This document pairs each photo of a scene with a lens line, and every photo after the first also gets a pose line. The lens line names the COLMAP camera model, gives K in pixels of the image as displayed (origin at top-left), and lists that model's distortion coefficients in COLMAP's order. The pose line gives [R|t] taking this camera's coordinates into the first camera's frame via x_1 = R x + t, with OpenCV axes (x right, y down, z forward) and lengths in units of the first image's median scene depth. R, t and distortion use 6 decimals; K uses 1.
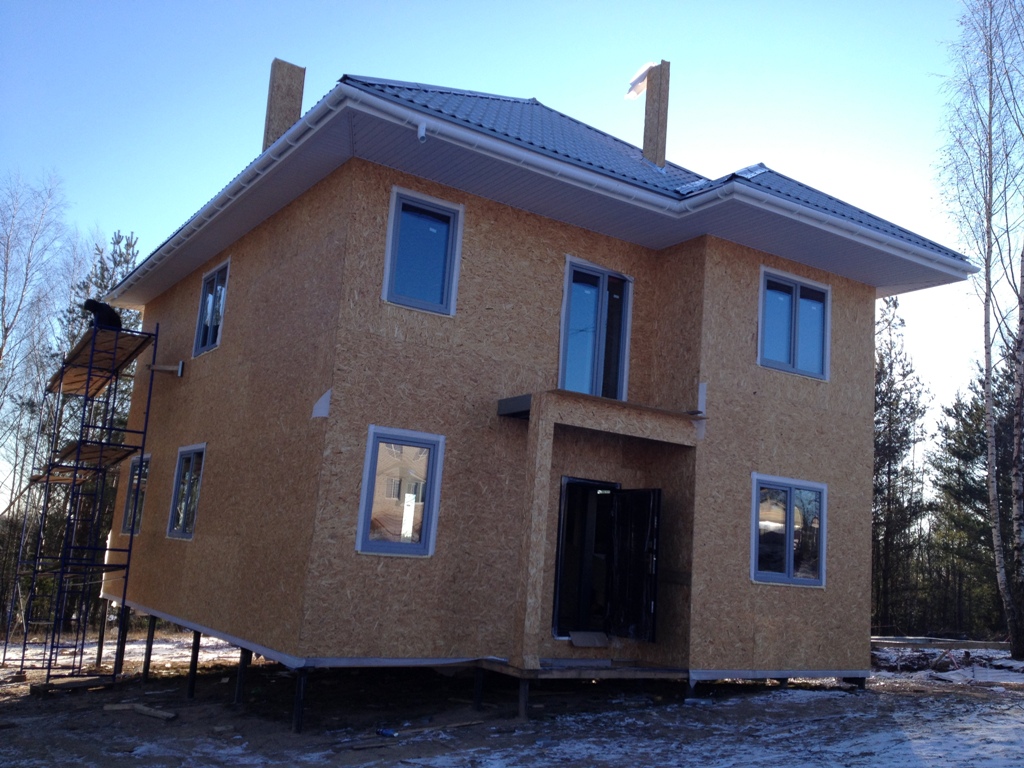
lens RADIAL K [[977.9, 0, 517.3], [0, 977.9, 386.8], [0, 0, 1]] dist [0.055761, 0.000000]
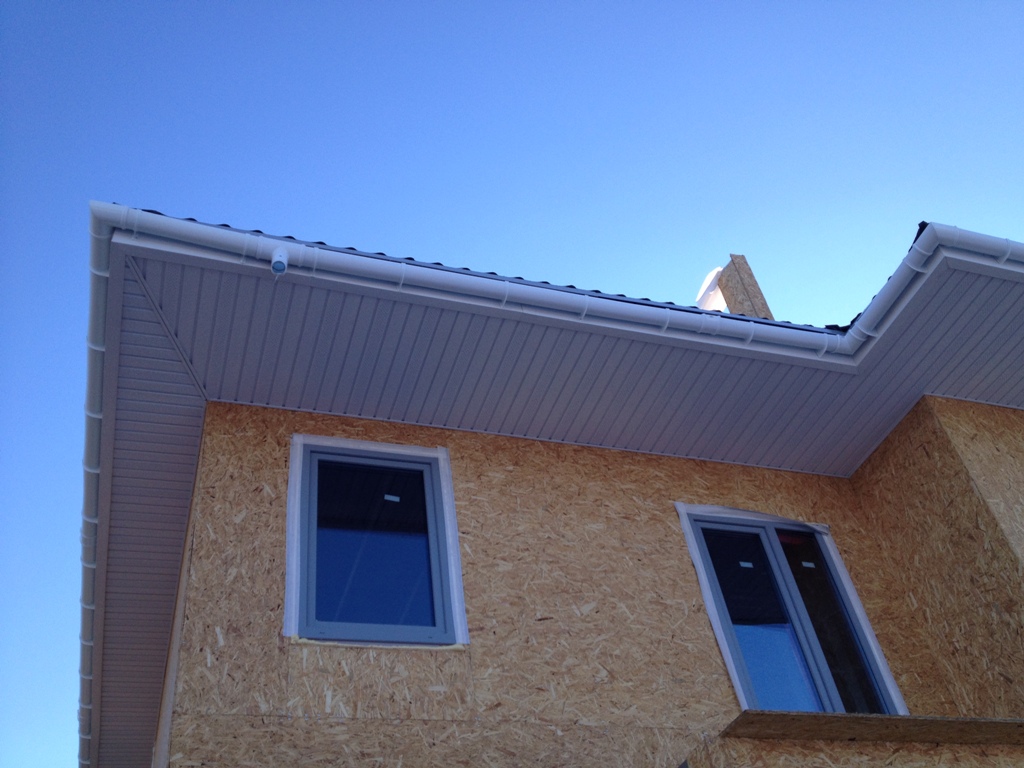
lens RADIAL K [[977.9, 0, 505.5], [0, 977.9, 376.4], [0, 0, 1]] dist [0.055761, 0.000000]
pose [[0.941694, -0.331158, -0.059554, 0.019328], [0.240563, 0.786393, -0.568961, 0.088269], [0.235248, 0.521460, 0.820206, 0.548243]]
